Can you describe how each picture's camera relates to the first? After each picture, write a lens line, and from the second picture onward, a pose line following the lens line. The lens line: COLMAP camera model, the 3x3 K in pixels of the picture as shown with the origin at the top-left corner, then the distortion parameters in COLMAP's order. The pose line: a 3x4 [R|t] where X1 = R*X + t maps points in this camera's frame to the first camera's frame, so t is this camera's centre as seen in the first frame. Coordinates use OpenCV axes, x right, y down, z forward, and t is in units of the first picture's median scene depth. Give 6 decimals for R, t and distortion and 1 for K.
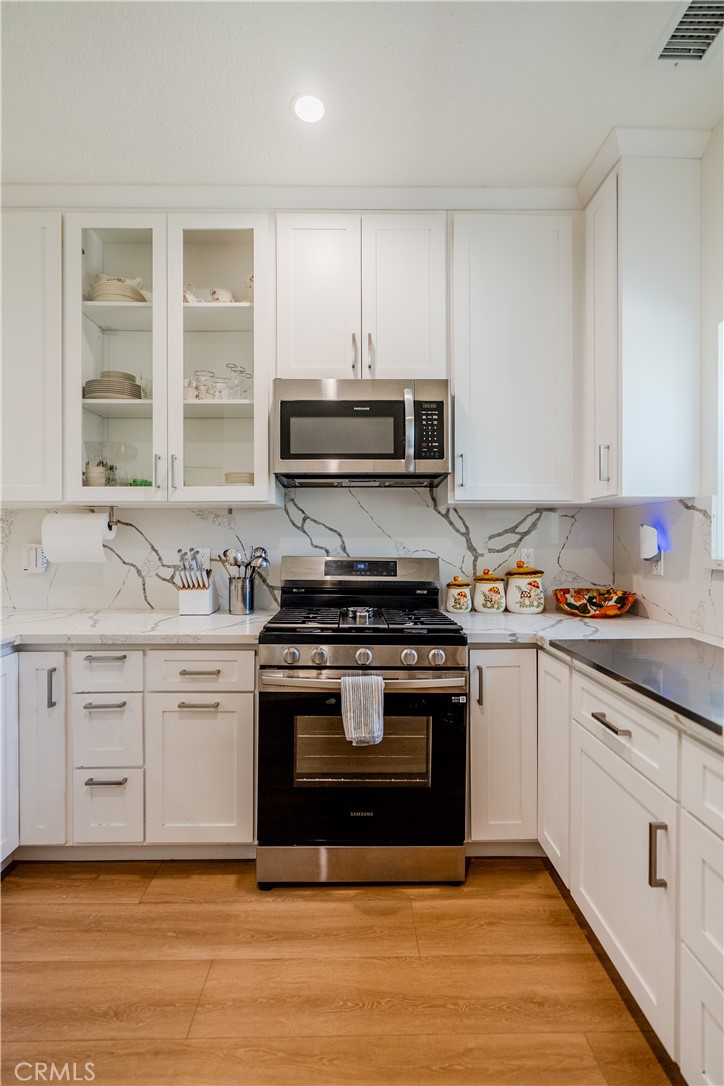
lens RADIAL K [[489.8, 0, 361.7], [0, 489.8, 543.6], [0, 0, 1]] dist [-0.007735, 0.002506]
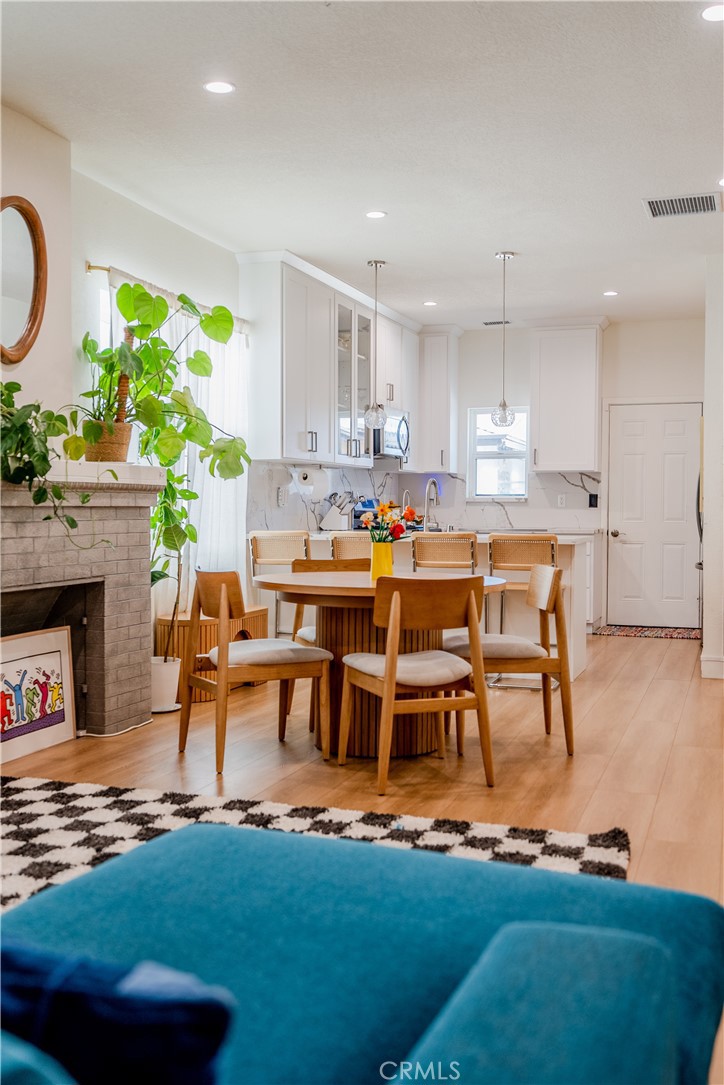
lens RADIAL K [[1074.8, 0, 362.2], [0, 1074.8, 540.9], [0, 0, 1]] dist [0.015860, 0.000000]
pose [[0.344004, -0.028984, 0.938521, -4.238083], [-0.001458, 0.999506, 0.031401, 0.069615], [-0.938967, -0.012170, 0.343792, -0.399699]]
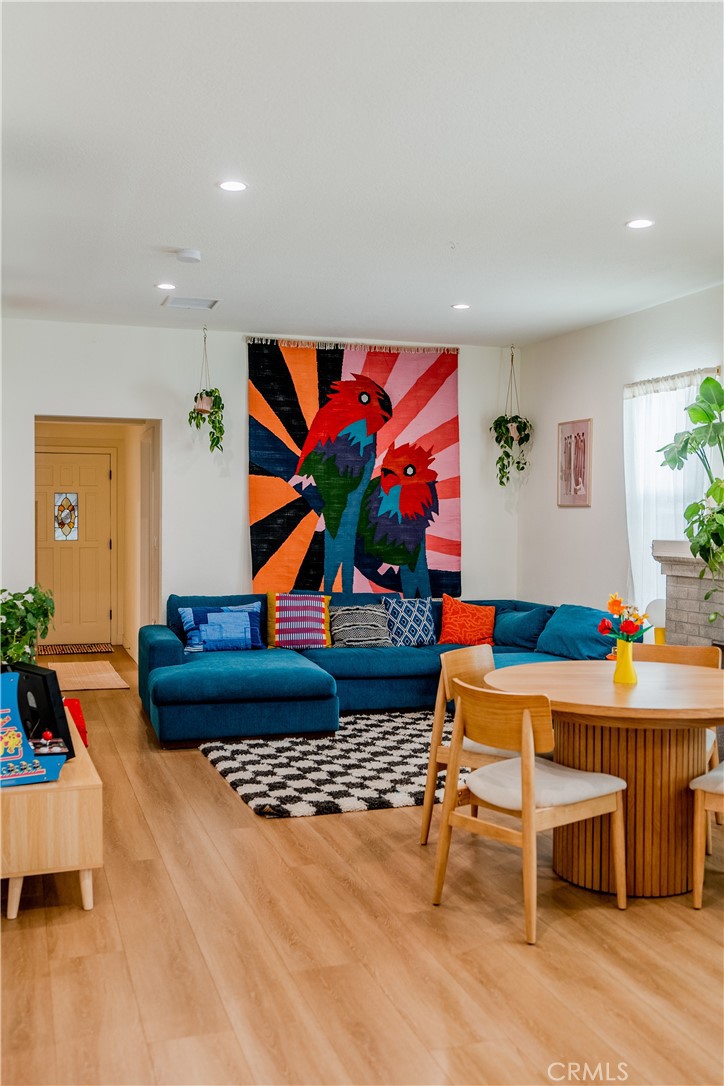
lens RADIAL K [[1075.8, 0, 369.1], [0, 1075.8, 537.9], [0, 0, 1]] dist [0.015860, 0.000000]
pose [[0.299784, 0.021055, -0.953775, -0.185590], [-0.011060, 0.999766, 0.018594, -0.081682], [0.953943, 0.004975, 0.299947, -0.718585]]
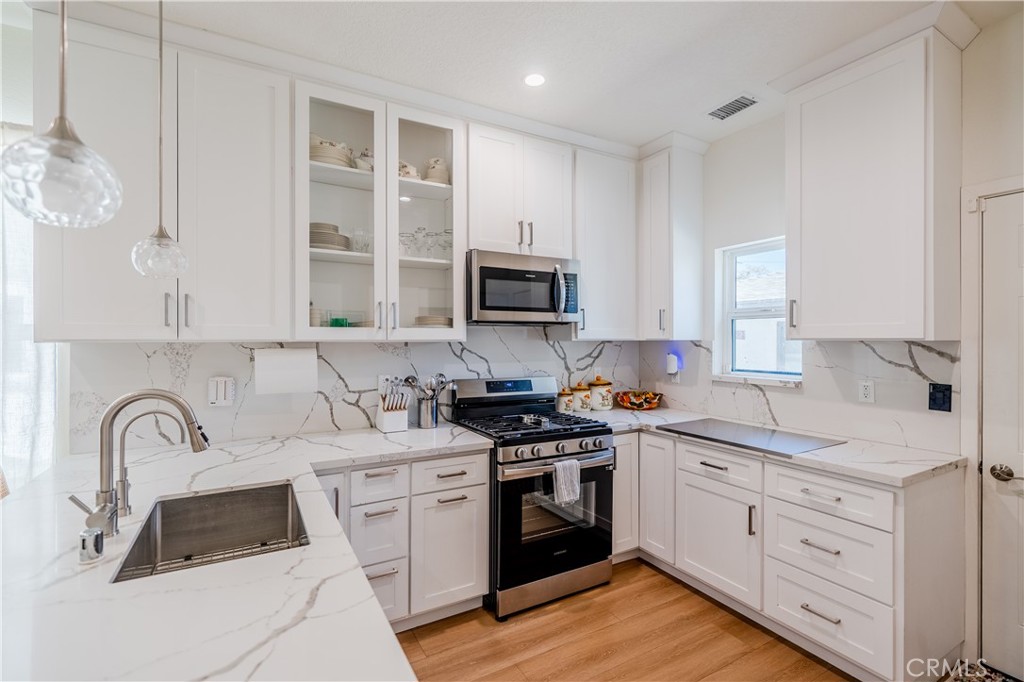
lens RADIAL K [[461.8, 0, 509.6], [0, 461.8, 339.2], [0, 0, 1]] dist [-0.007735, 0.002506]
pose [[0.877705, -0.000616, 0.479202, -0.700281], [0.001766, 0.999997, -0.001949, -0.088524], [-0.479199, 0.002557, 0.877703, -0.152915]]
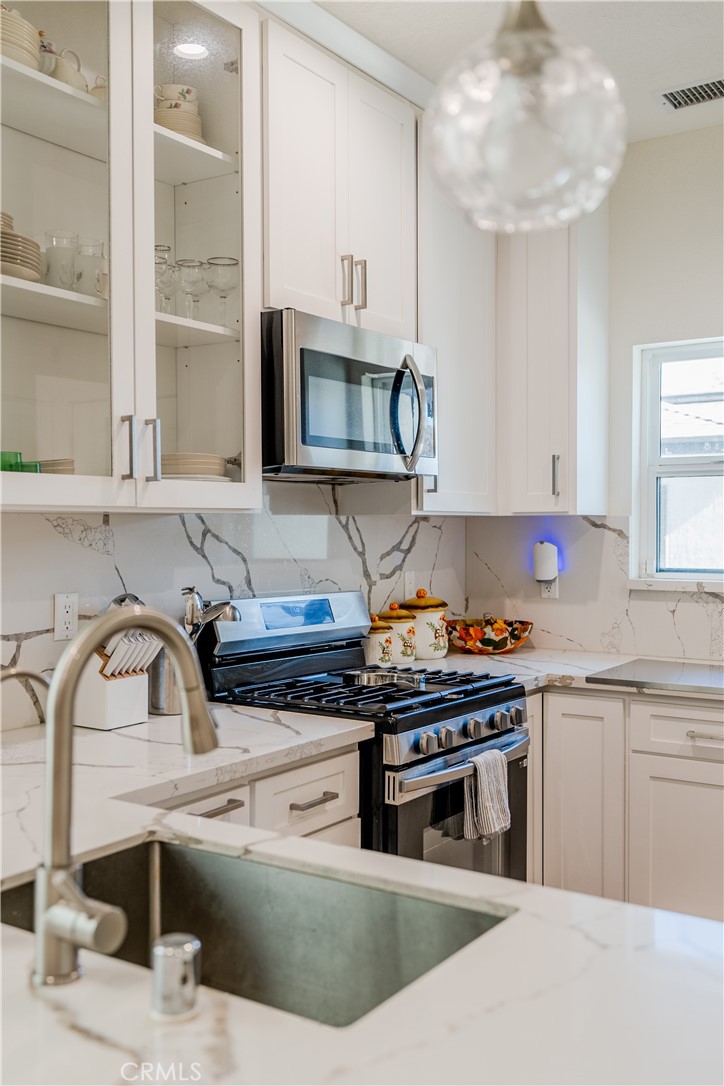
lens RADIAL K [[1075.8, 0, 359.4], [0, 1075.8, 543.7], [0, 0, 1]] dist [0.015860, 0.000000]
pose [[0.565425, -0.014074, 0.824680, -1.231578], [0.003302, 0.999885, 0.014800, -0.066389], [-0.824793, -0.005645, 0.565406, 0.178041]]
